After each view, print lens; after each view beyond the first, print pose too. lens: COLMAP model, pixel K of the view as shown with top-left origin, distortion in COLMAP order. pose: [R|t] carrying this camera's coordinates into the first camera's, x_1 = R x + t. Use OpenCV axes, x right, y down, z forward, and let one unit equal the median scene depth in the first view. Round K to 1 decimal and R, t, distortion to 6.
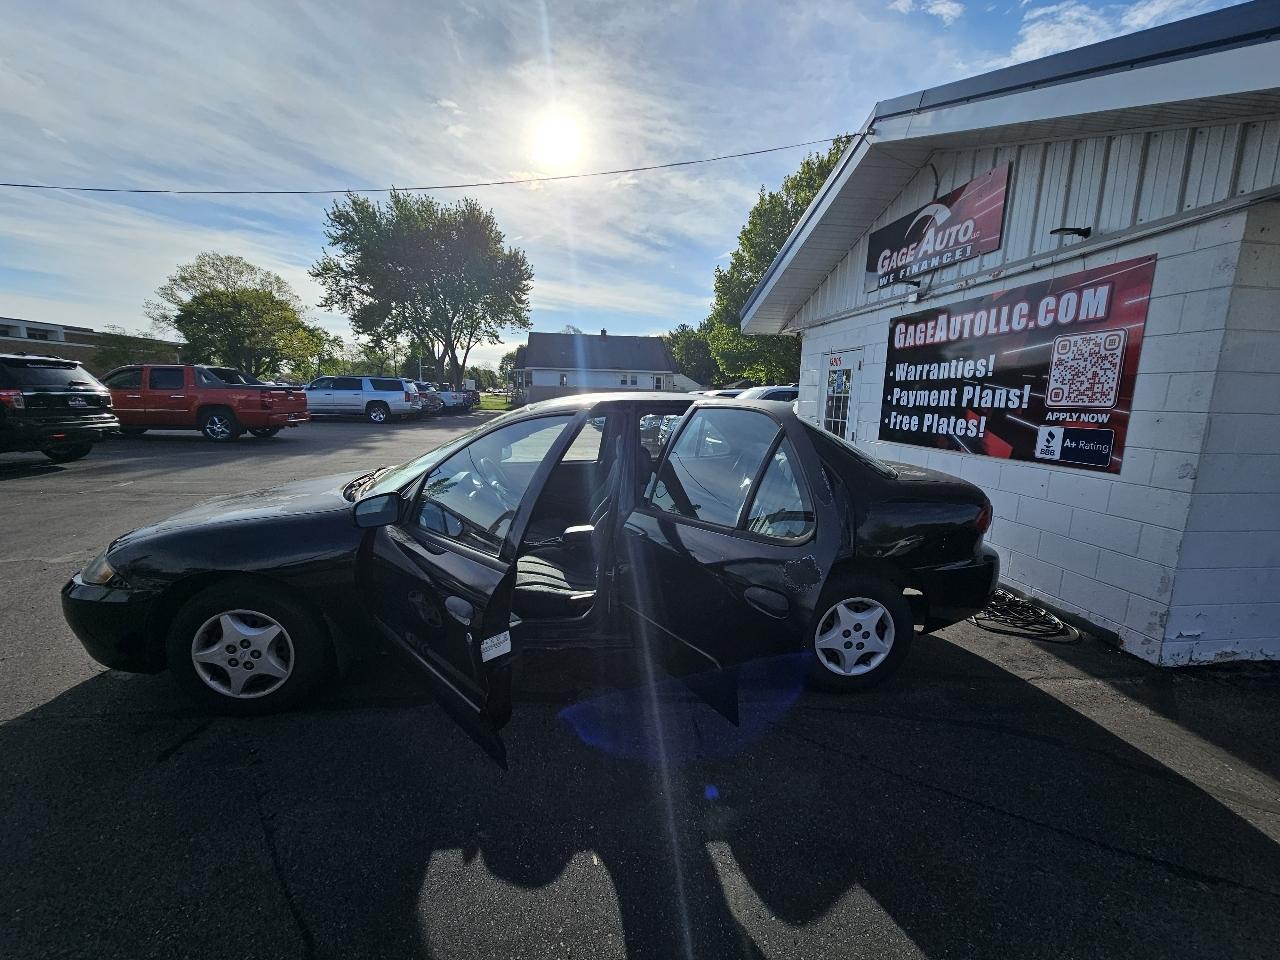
lens RADIAL K [[521.0, 0, 640.2], [0, 521.0, 482.3], [0, 0, 1]] dist [0.002067, -0.001712]
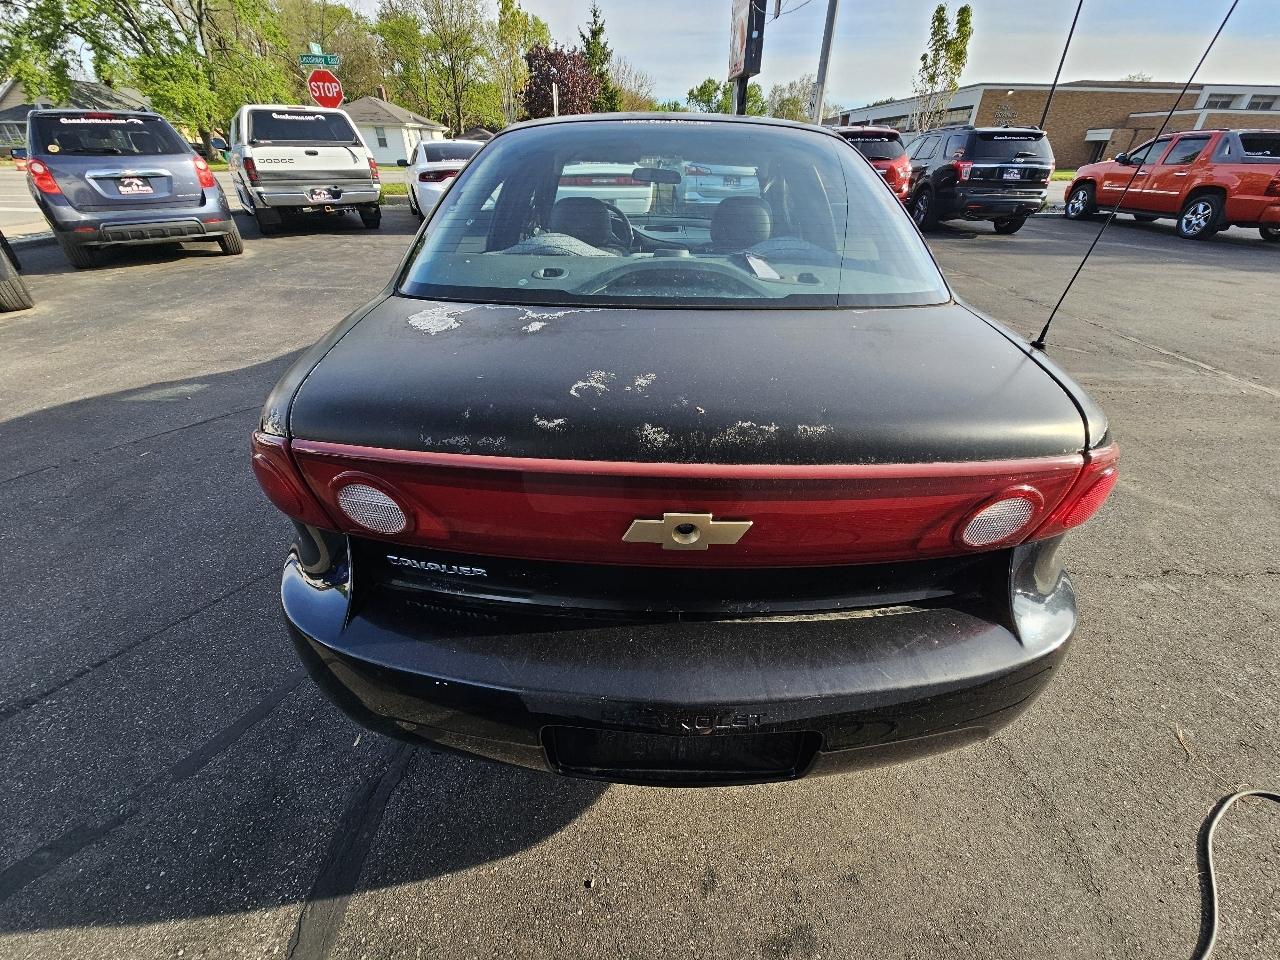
lens RADIAL K [[521.0, 0, 640.8], [0, 521.0, 481.3], [0, 0, 1]] dist [0.002067, -0.001712]
pose [[-0.116350, 0.505676, -0.854842, 0.510495], [-0.179179, 0.835879, 0.518846, -0.078428], [0.976912, 0.213537, -0.006648, 0.680001]]
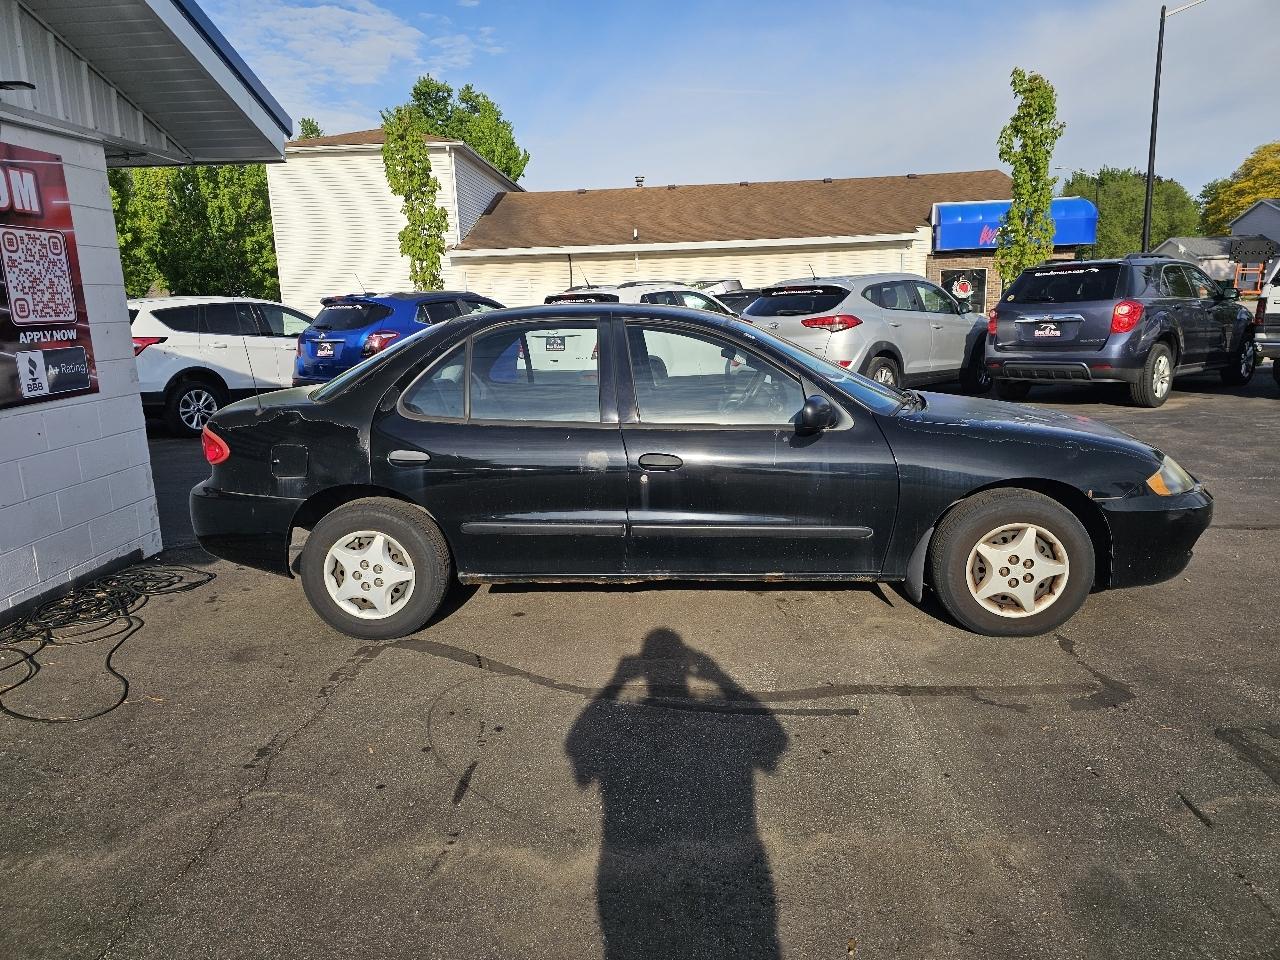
lens RADIAL K [[857.7, 0, 633.2], [0, 857.7, 474.0], [0, 0, 1]] dist [0.062997, -0.057410]
pose [[-0.985975, -0.025047, 0.165001, -0.184032], [0.036482, 0.932417, 0.359537, -0.263688], [-0.162855, 0.360514, -0.918427, 1.516898]]
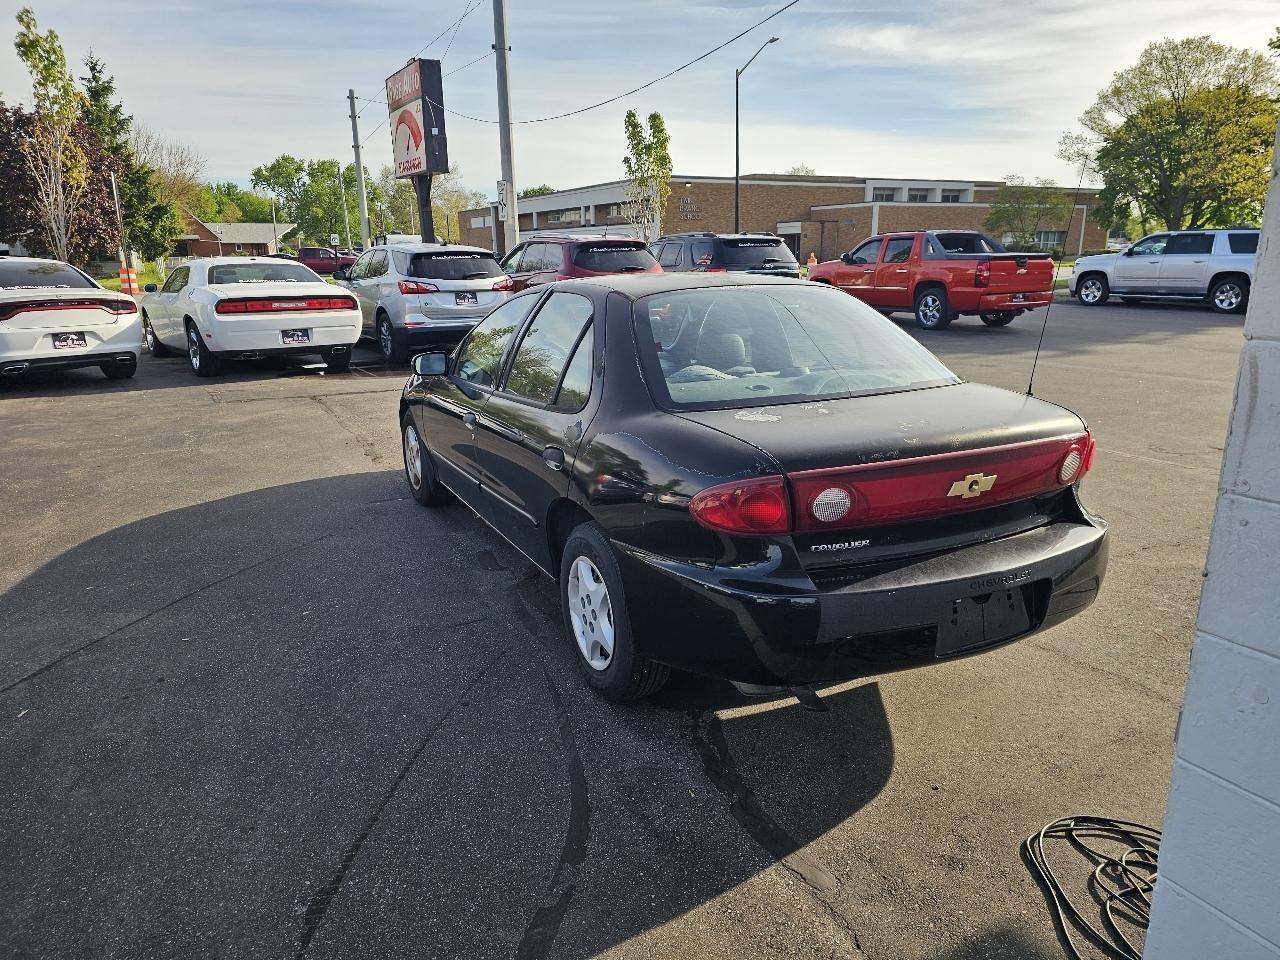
lens RADIAL K [[857.7, 0, 640.1], [0, 857.7, 483.1], [0, 0, 1]] dist [0.062997, -0.057410]
pose [[0.353601, 0.213560, -0.910691, 0.783962], [-0.137346, 0.974890, 0.175287, -0.052865], [0.925258, 0.063098, 0.374054, 0.317447]]
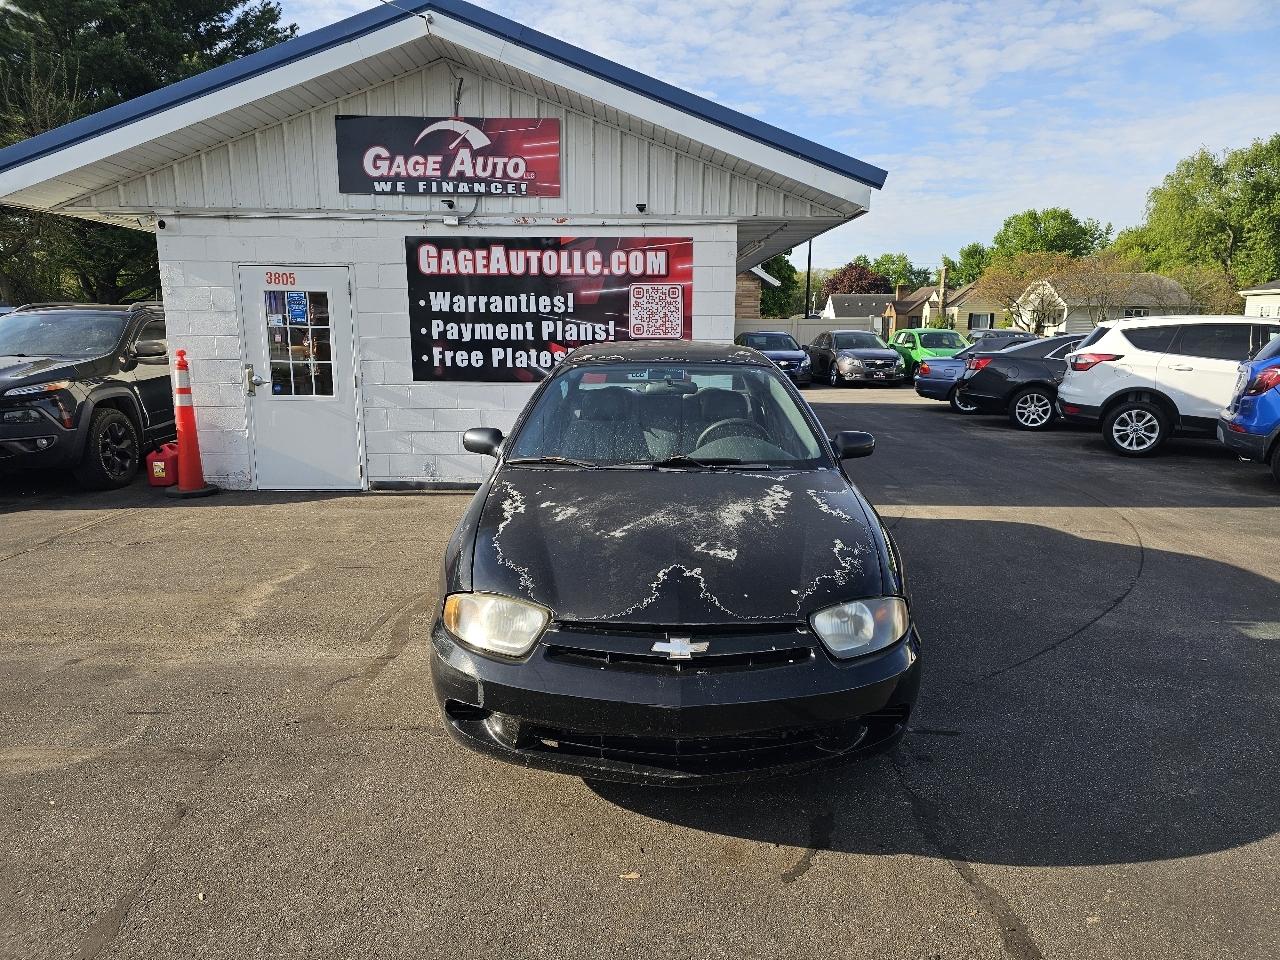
lens RADIAL K [[857.7, 0, 646.2], [0, 857.7, 502.1], [0, 0, 1]] dist [0.062997, -0.057410]
pose [[0.104152, -0.223570, 0.969107, -1.042137], [0.161429, 0.965286, 0.205339, -0.138688], [-0.981373, 0.135055, 0.136627, 0.544196]]
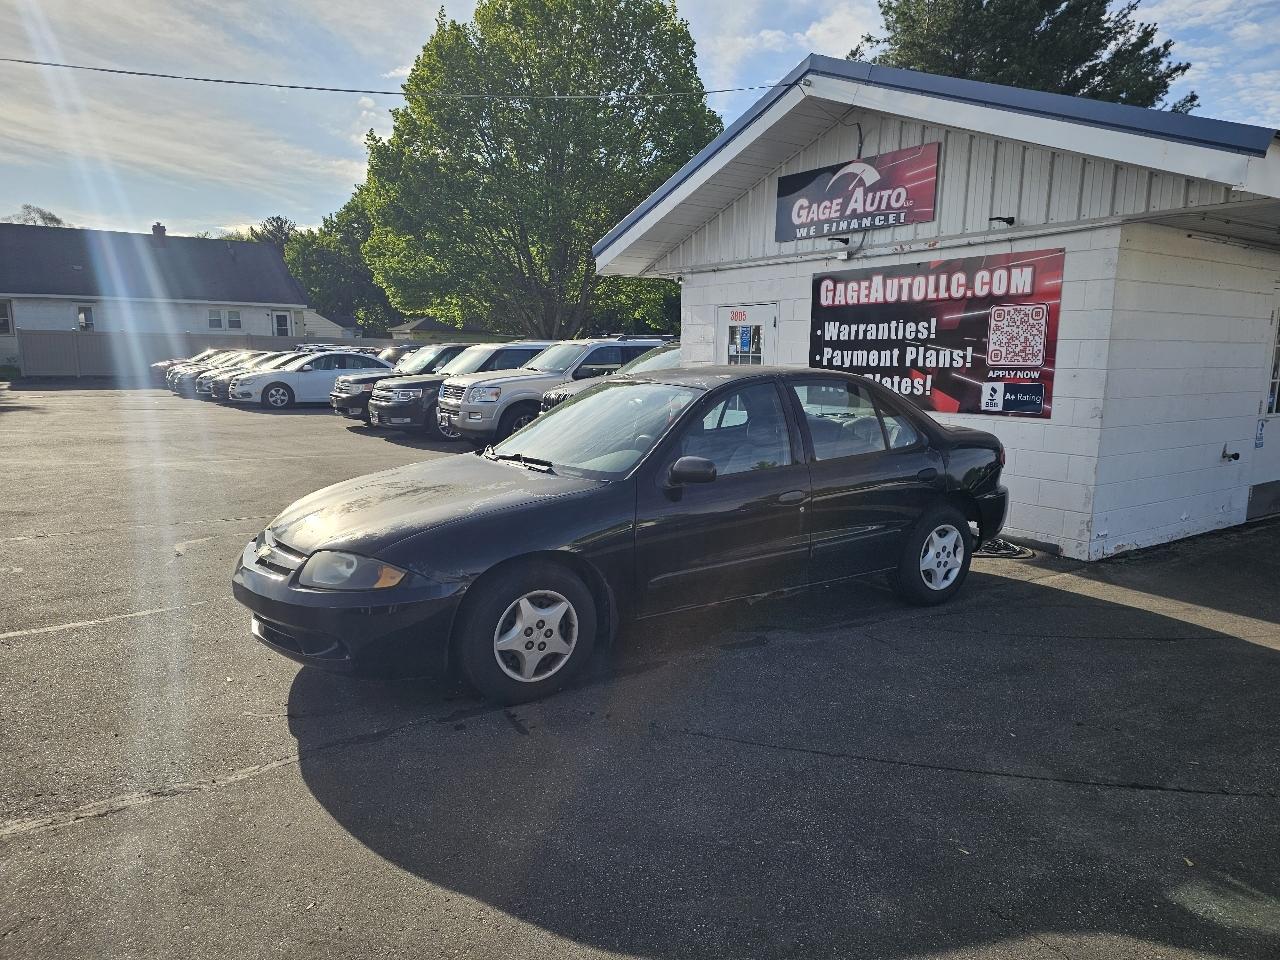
lens RADIAL K [[857.7, 0, 641.3], [0, 857.7, 494.8], [0, 0, 1]] dist [0.062997, -0.057410]
pose [[0.886053, -0.093258, 0.454106, -0.608340], [0.088574, 0.995567, 0.031629, 0.008809], [-0.455043, 0.012197, 0.890386, -0.274277]]
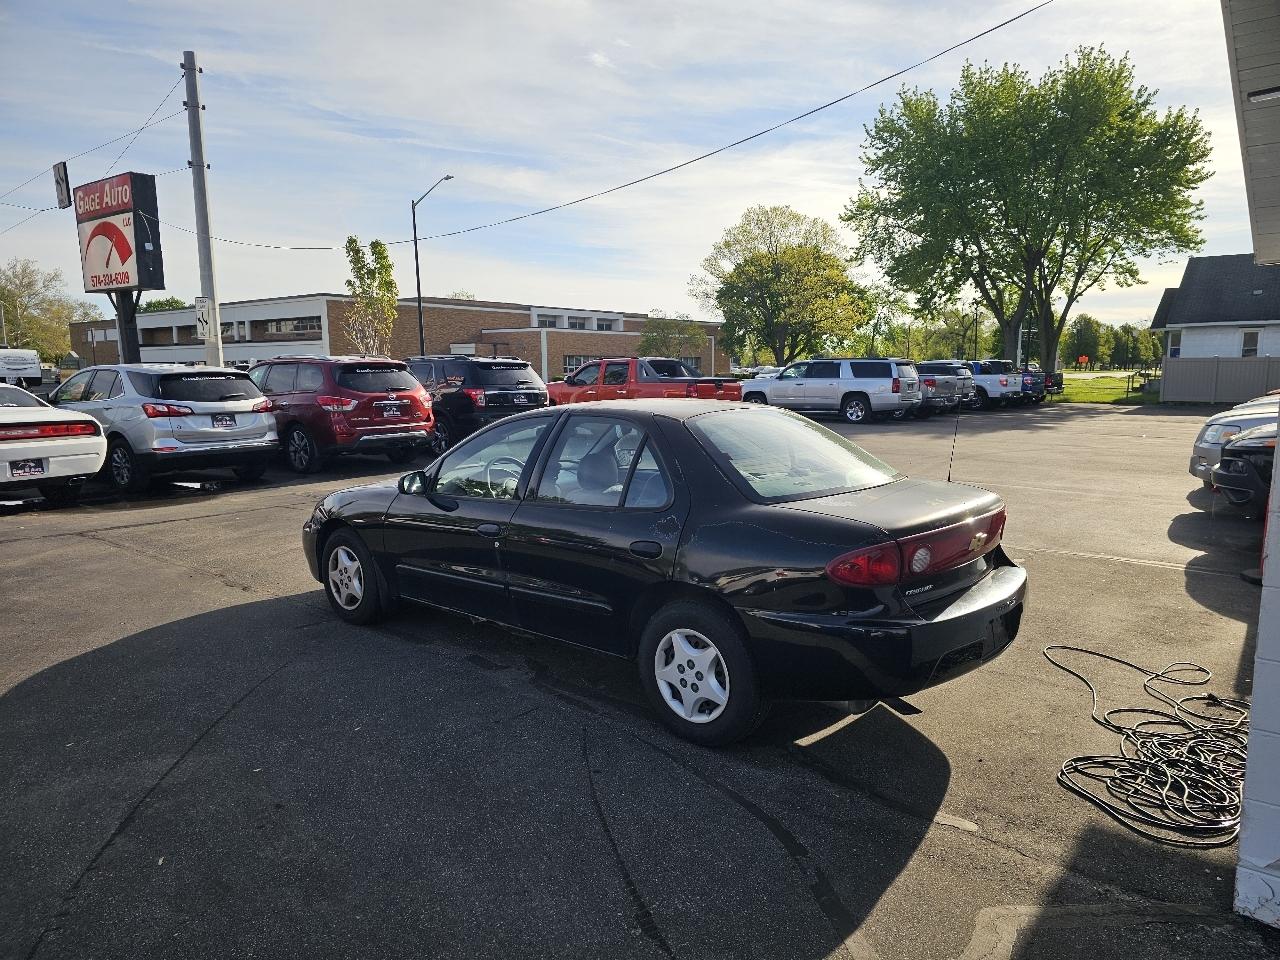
lens RADIAL K [[857.7, 0, 644.0], [0, 857.7, 486.2], [0, 0, 1]] dist [0.062997, -0.057410]
pose [[0.682222, 0.070911, -0.727699, 0.732761], [-0.100637, 0.994920, 0.002603, -0.009876], [0.724186, 0.071458, 0.685892, -0.041676]]
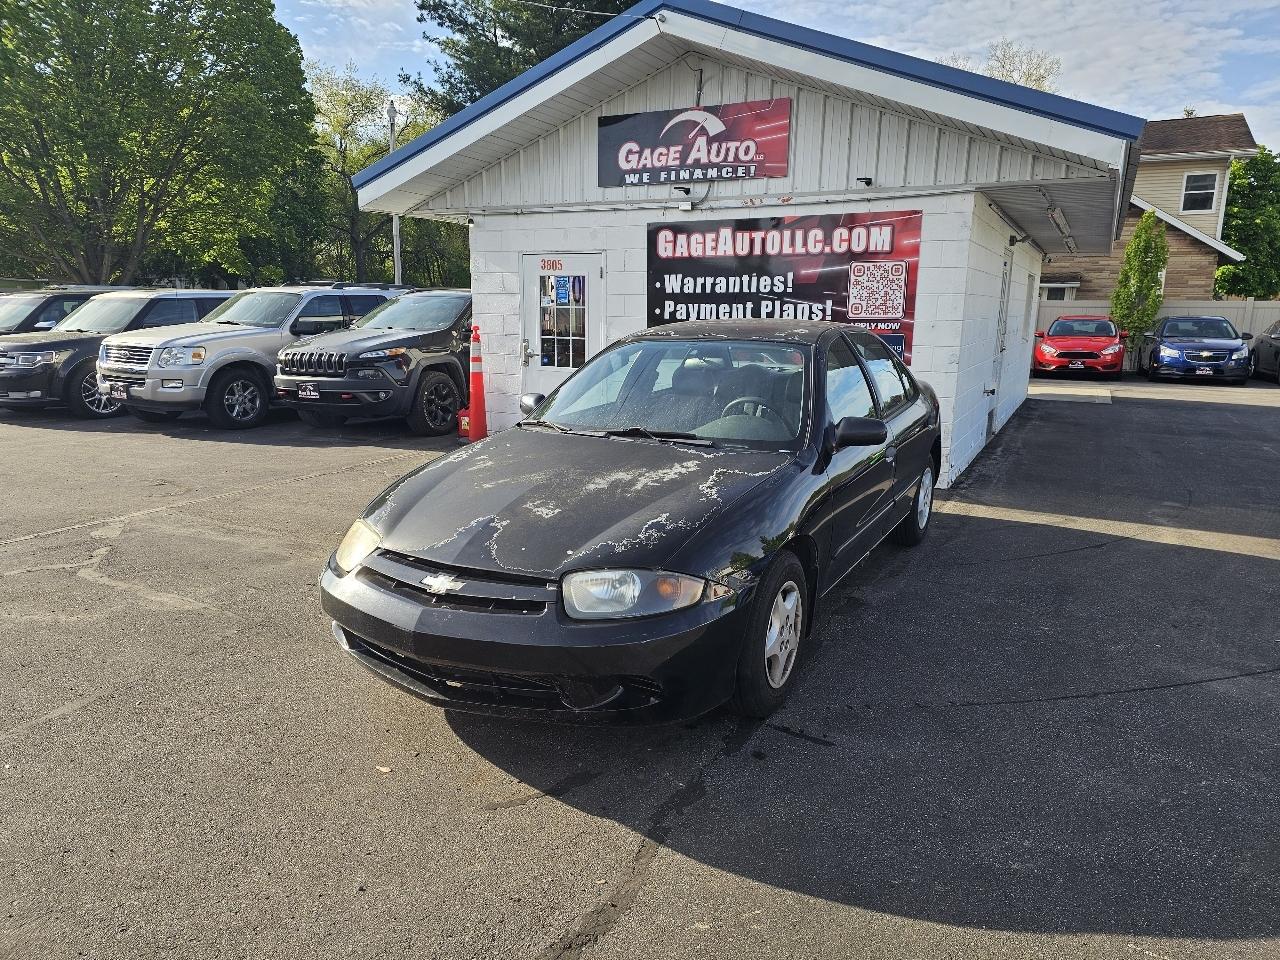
lens RADIAL K [[857.7, 0, 645.6], [0, 857.7, 498.8], [0, 0, 1]] dist [0.062997, -0.057410]
pose [[0.563877, -0.198191, 0.801725, -0.935820], [0.139328, 0.979692, 0.144192, -0.065270], [-0.814021, 0.030397, 0.580039, 0.154607]]
